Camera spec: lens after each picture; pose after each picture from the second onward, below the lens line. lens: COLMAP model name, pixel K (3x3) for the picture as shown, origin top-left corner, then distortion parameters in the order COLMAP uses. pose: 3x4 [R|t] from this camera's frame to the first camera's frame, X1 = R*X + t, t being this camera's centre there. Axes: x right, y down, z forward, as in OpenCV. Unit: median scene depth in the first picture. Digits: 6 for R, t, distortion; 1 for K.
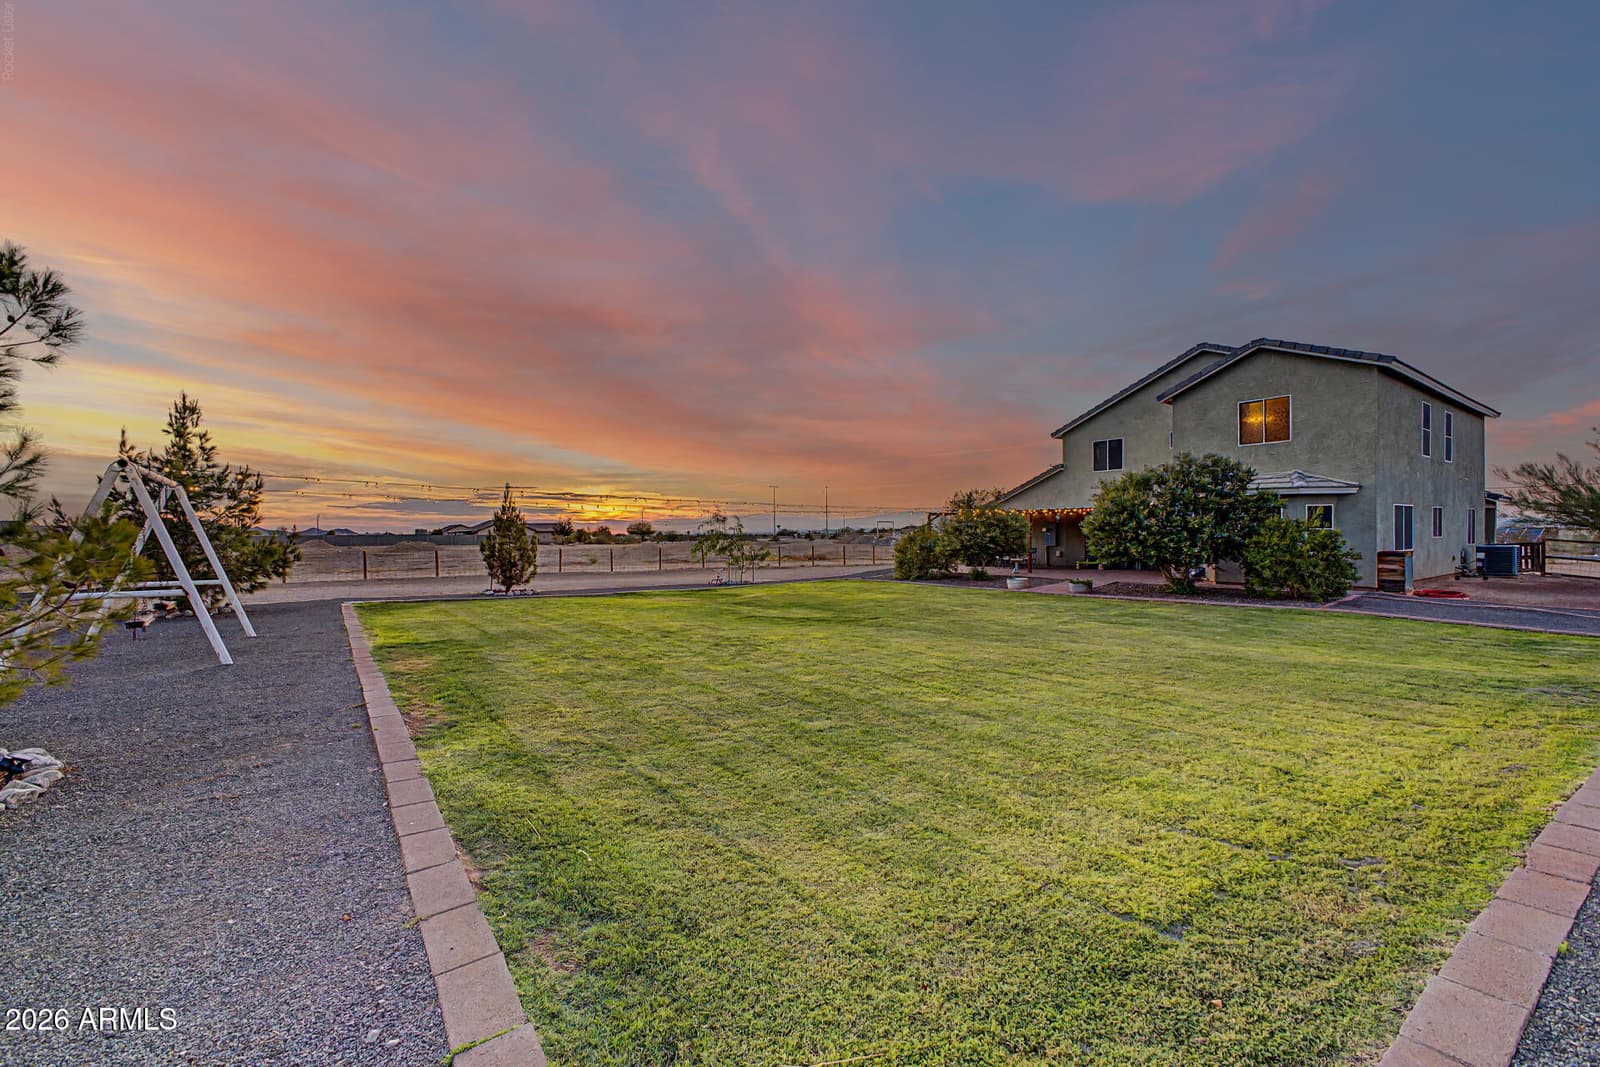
lens RADIAL K [[632.8, 0, 808.9], [0, 632.8, 531.9], [0, 0, 1]] dist [0.000100, -0.000104]
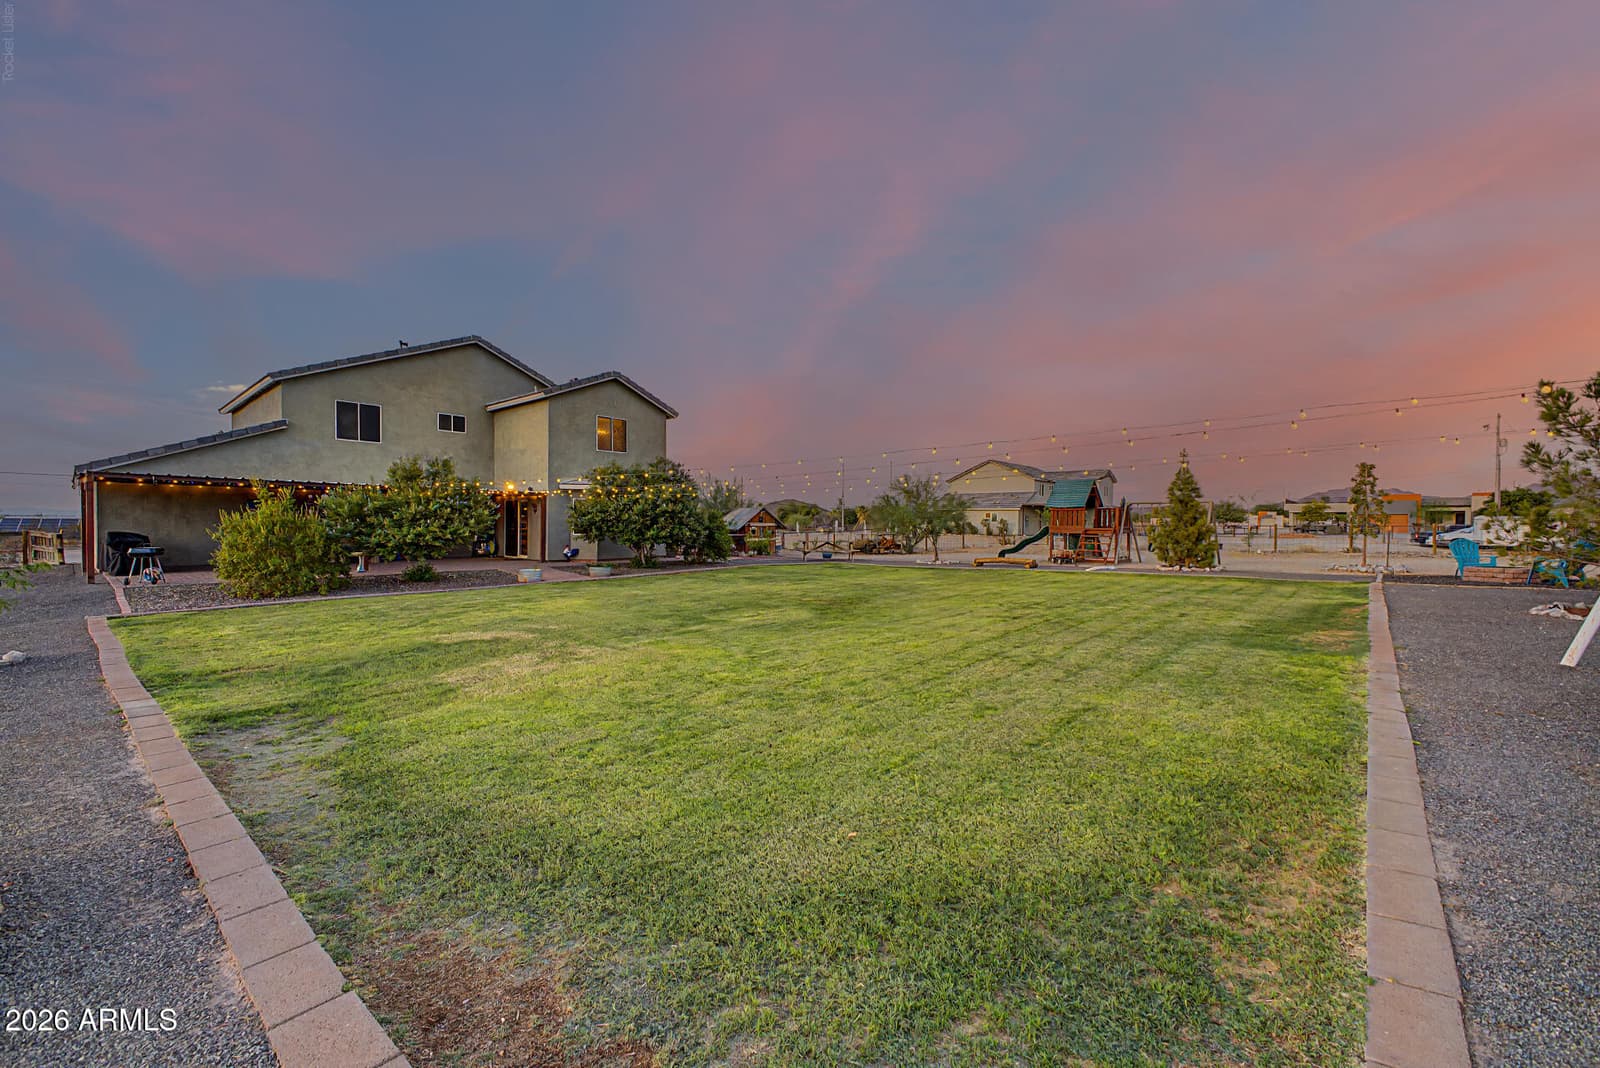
lens RADIAL K [[632.8, 0, 808.9], [0, 632.8, 532.4], [0, 0, 1]] dist [0.000100, -0.000104]
pose [[-0.217341, -0.005501, 0.976080, -0.653924], [-0.006638, 0.999969, 0.004158, 0.019041], [-0.976073, -0.005575, -0.217371, 0.893643]]
